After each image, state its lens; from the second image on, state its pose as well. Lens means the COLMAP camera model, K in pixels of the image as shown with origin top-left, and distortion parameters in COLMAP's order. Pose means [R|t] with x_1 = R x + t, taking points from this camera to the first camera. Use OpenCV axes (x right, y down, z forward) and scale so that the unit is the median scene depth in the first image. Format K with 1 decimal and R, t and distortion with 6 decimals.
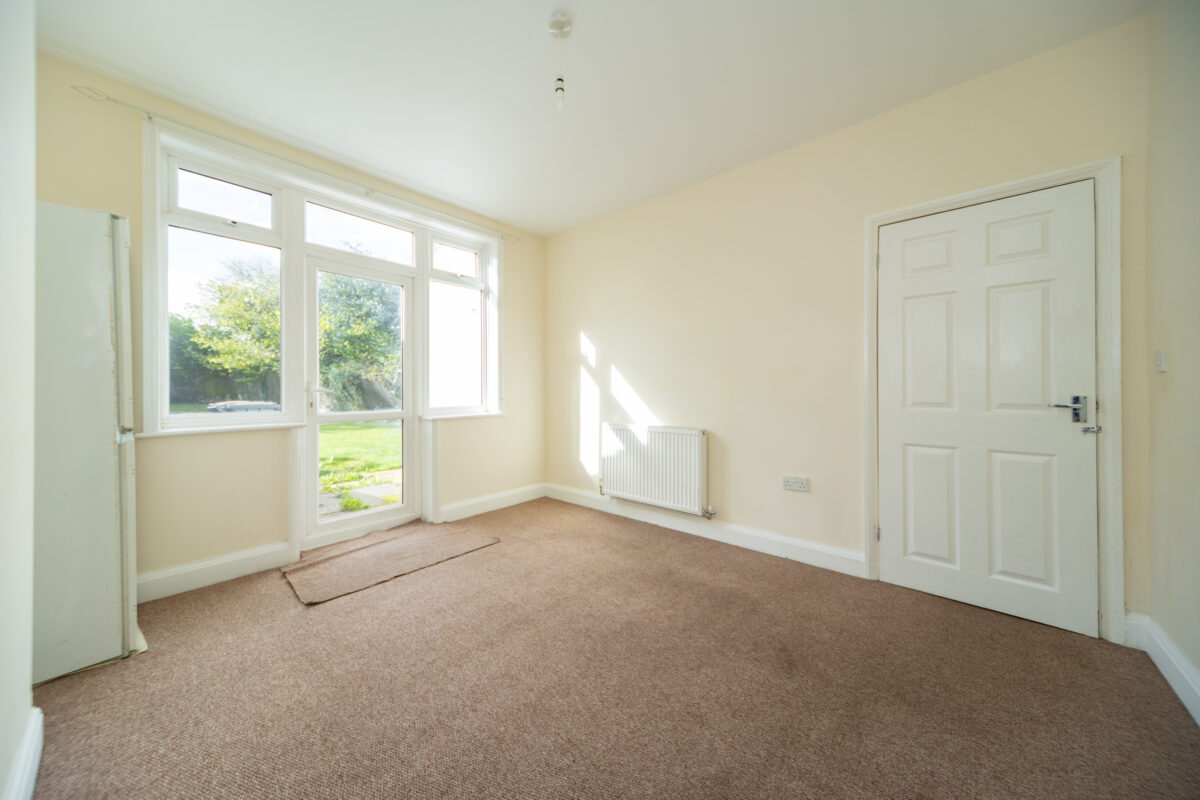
lens RADIAL K [[416.8, 0, 587.9], [0, 416.8, 393.0], [0, 0, 1]] dist [0.008448, 0.000010]
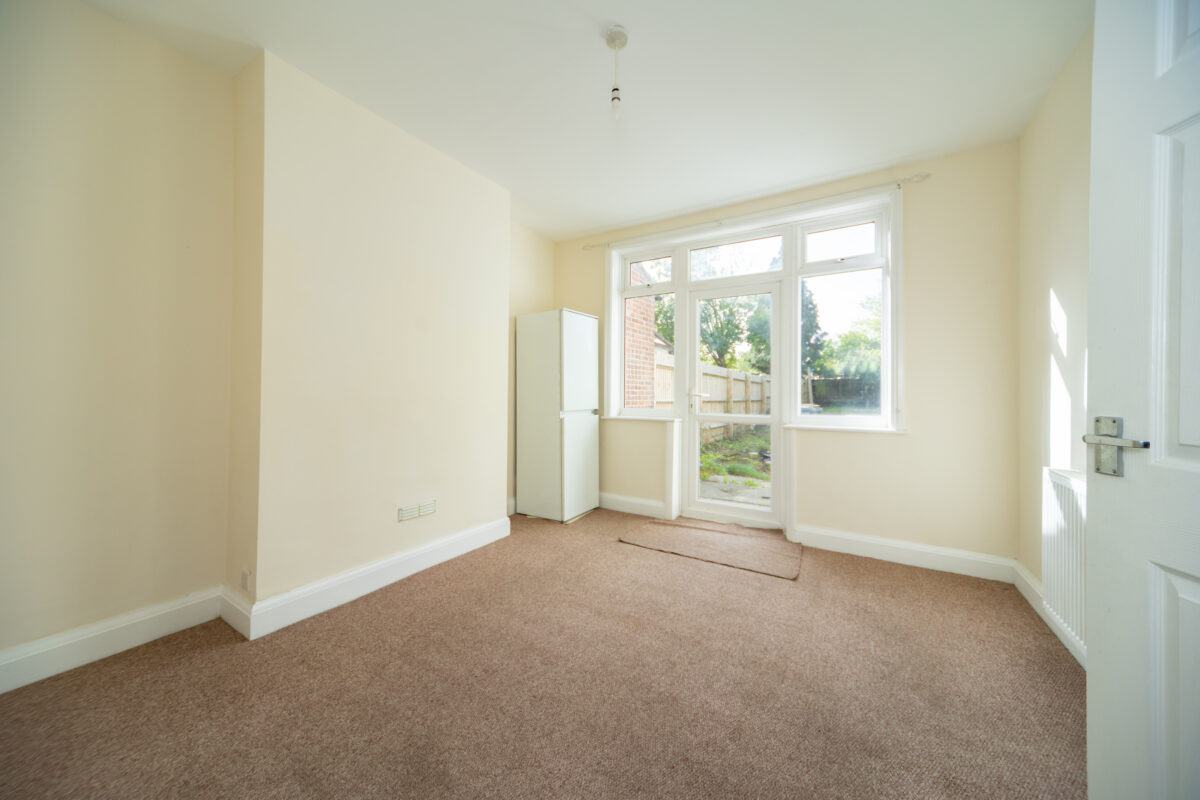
lens RADIAL K [[416.8, 0, 587.9], [0, 416.8, 393.0], [0, 0, 1]] dist [0.008448, 0.000010]
pose [[0.165556, 0.006915, -0.986176, 0.584957], [-0.020845, 0.999777, 0.003511, -0.010152], [0.985980, 0.019976, 0.165663, 0.494620]]
